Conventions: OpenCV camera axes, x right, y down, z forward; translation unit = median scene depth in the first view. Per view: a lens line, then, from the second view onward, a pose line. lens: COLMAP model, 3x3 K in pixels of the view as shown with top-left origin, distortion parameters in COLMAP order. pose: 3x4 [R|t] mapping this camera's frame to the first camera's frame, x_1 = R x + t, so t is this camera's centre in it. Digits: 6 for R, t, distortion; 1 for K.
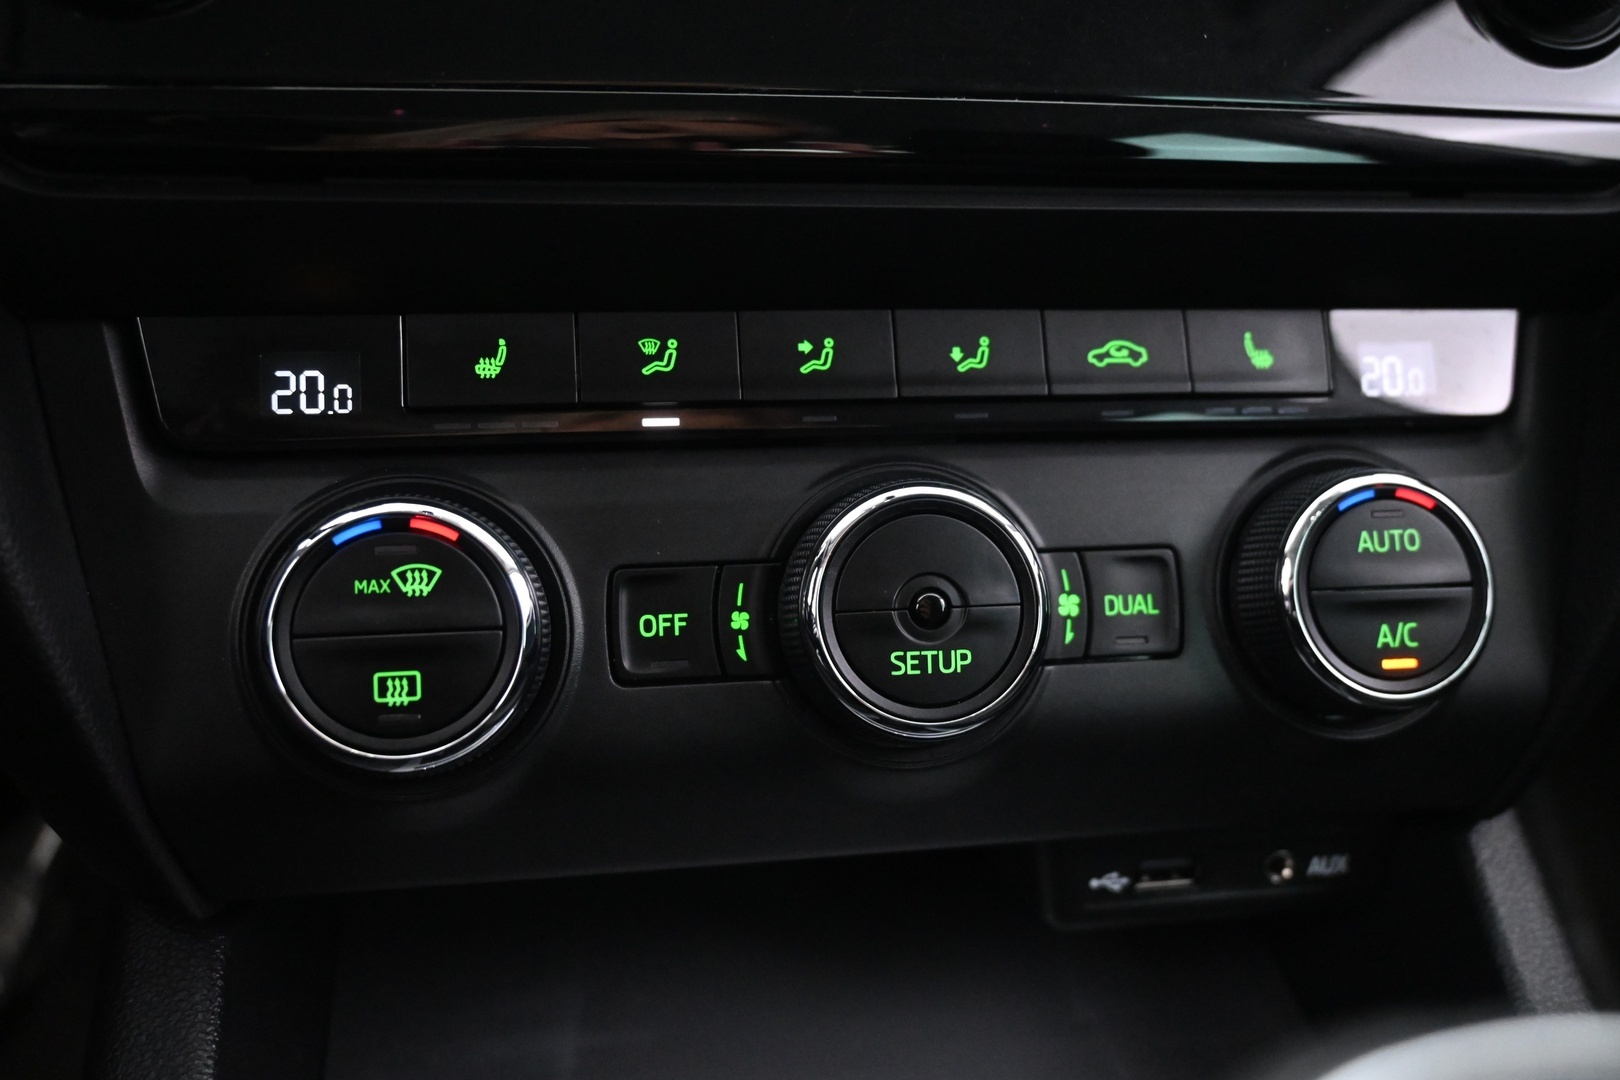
lens RADIAL K [[1408.5, 0, 810.0], [0, 1408.5, 540.0], [0, 0, 1]] dist [-0.013811, 0.004981]
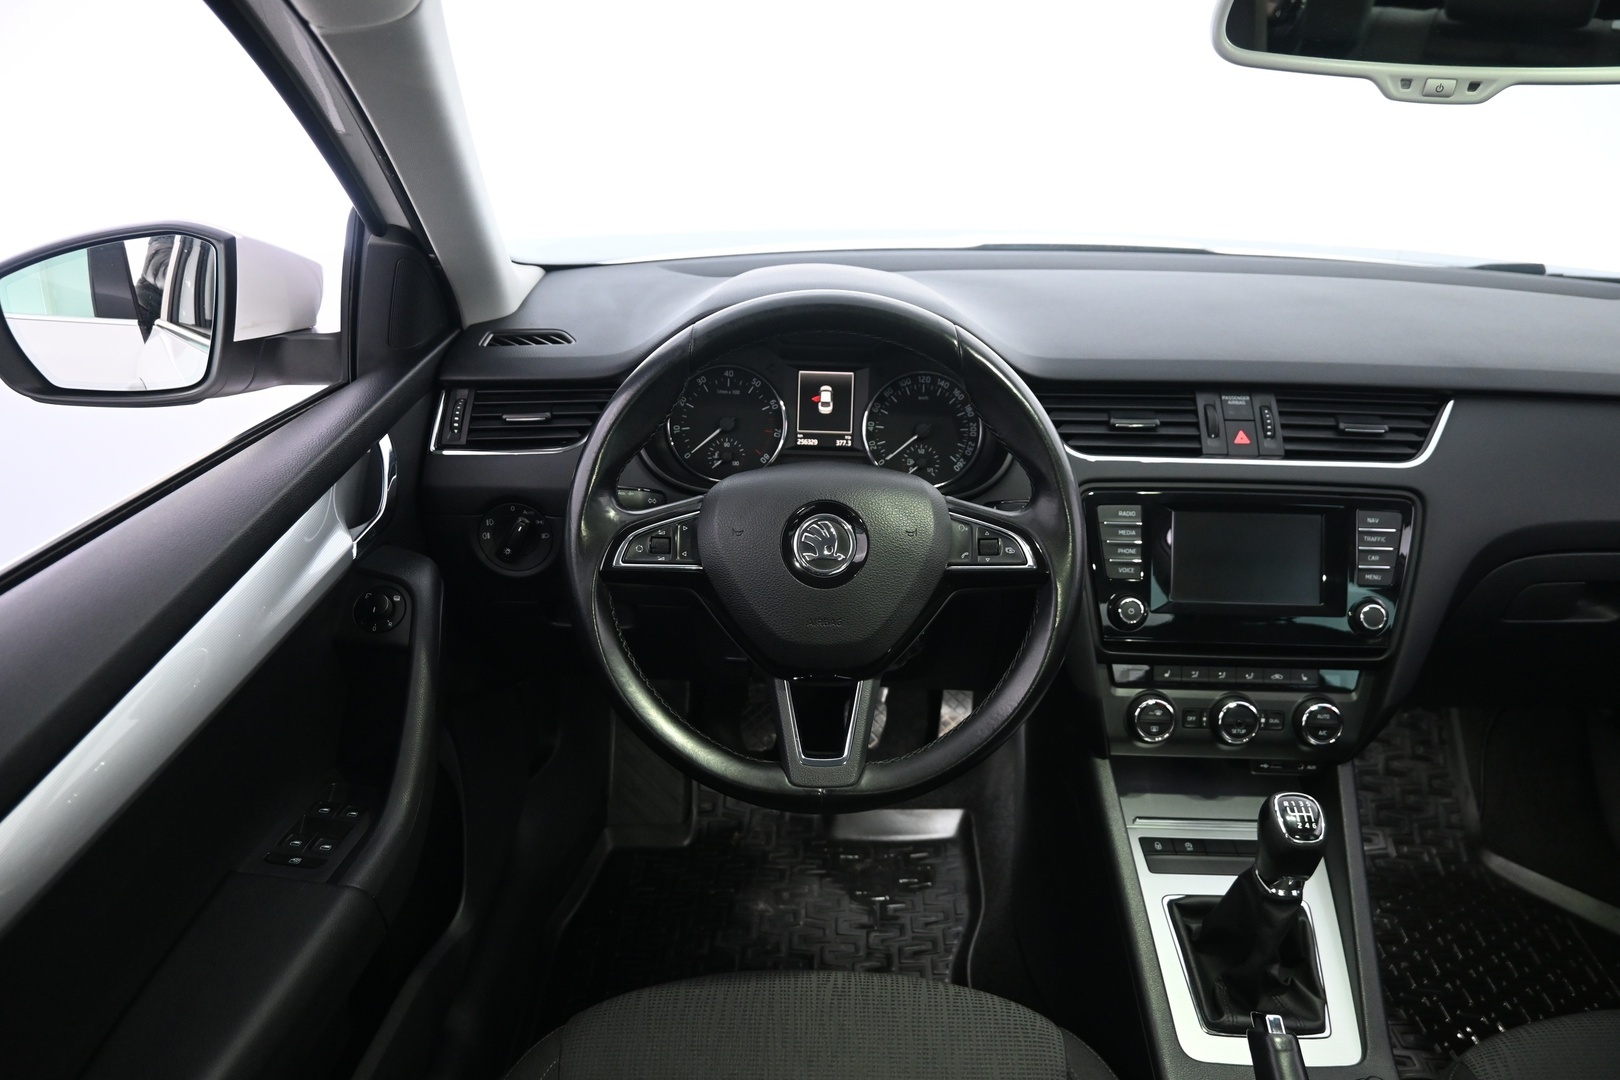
lens RADIAL K [[1089.1, 0, 810.0], [0, 1089.1, 540.0], [0, 0, 1]] dist [0.002546, 0.000064]
pose [[0.980672, 0.074143, -0.181066, -0.886460], [-0.052266, 0.991061, 0.122742, -1.142048], [0.188548, -0.110906, 0.975781, -3.633969]]
